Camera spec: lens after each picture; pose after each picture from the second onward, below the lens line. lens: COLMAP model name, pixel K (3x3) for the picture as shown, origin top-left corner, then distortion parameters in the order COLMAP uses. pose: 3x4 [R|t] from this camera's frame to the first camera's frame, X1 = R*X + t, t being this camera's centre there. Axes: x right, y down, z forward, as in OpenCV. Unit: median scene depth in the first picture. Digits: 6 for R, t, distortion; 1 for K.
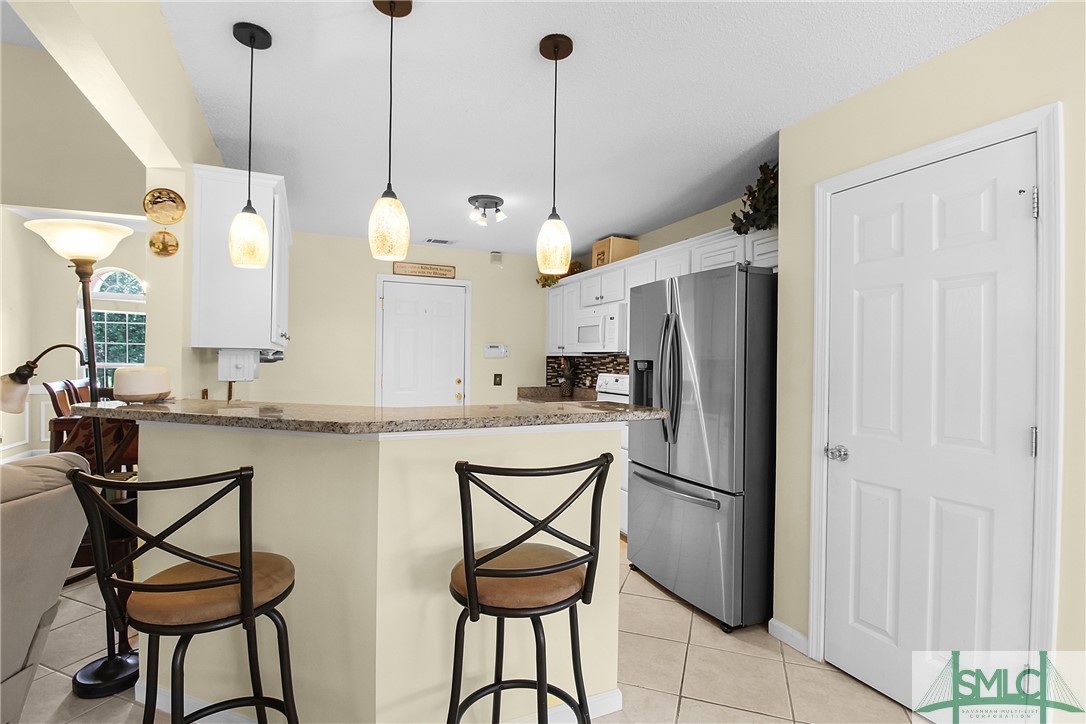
lens RADIAL K [[514.1, 0, 543.9], [0, 514.1, 353.0], [0, 0, 1]] dist [-0.001862, -0.011734]
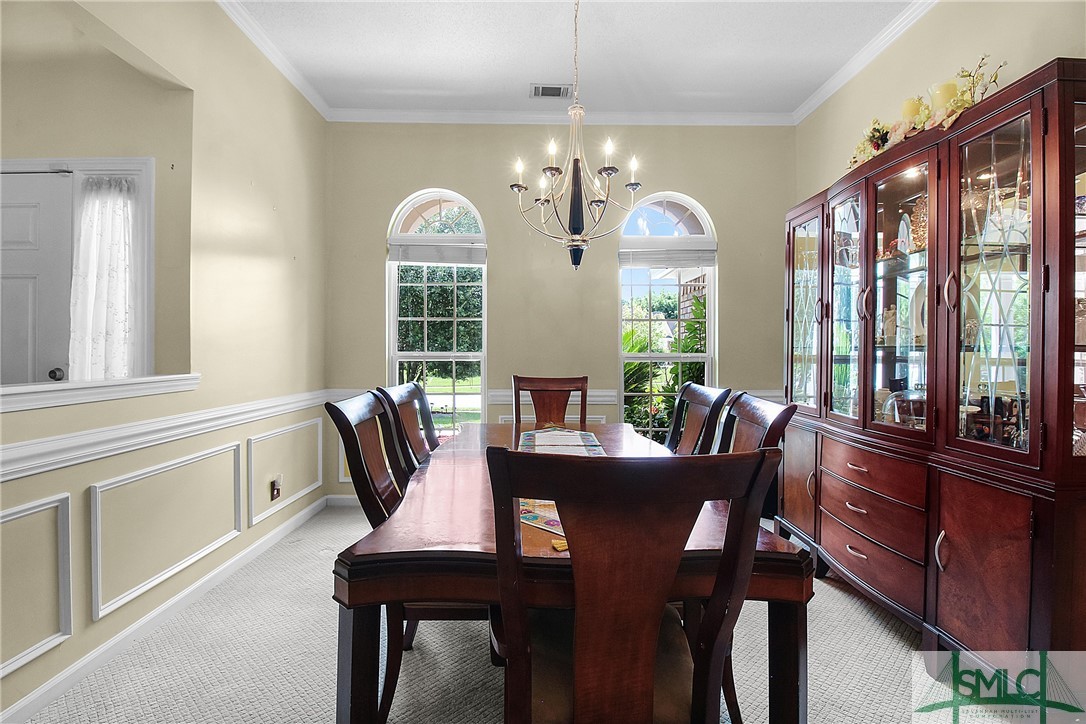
lens RADIAL K [[514.1, 0, 543.9], [0, 514.1, 353.0], [0, 0, 1]] dist [-0.001862, -0.011734]
pose [[0.913295, -0.007987, -0.407221, -0.702543], [0.012818, 0.999876, 0.009135, 0.024508], [0.407097, -0.013562, 0.913284, 0.734130]]
